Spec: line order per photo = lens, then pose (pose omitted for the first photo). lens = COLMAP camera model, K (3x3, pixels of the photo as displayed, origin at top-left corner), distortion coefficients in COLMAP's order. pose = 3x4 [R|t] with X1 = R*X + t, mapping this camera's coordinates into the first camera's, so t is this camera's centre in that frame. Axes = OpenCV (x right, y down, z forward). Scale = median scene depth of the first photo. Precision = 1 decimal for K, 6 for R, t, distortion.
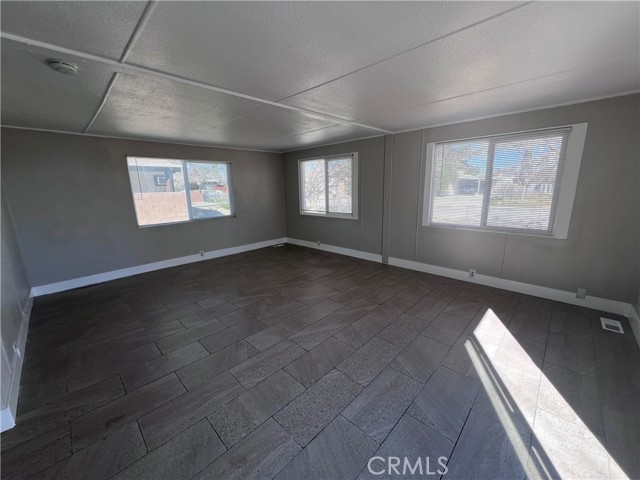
lens RADIAL K [[256.3, 0, 319.8], [0, 256.3, 240.7], [0, 0, 1]] dist [0.000420, 0.000378]
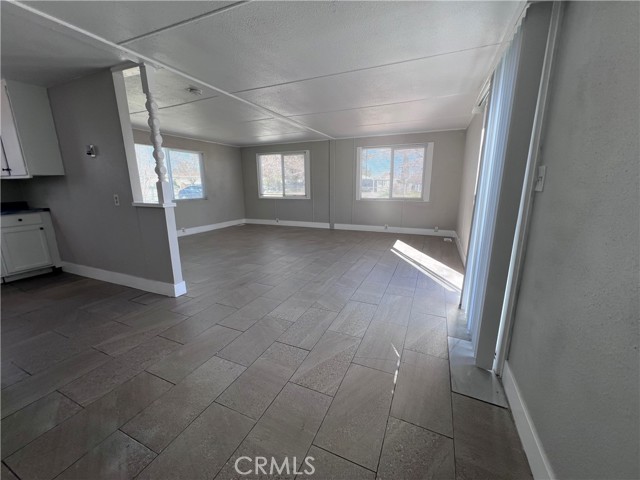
lens RADIAL K [[256.3, 0, 320.6], [0, 256.3, 239.3], [0, 0, 1]] dist [0.000420, 0.000378]
pose [[0.938233, -0.058870, 0.340960, -0.291363], [0.059540, 0.998190, 0.008509, 0.128488], [-0.340844, 0.012317, 0.940039, -0.324327]]
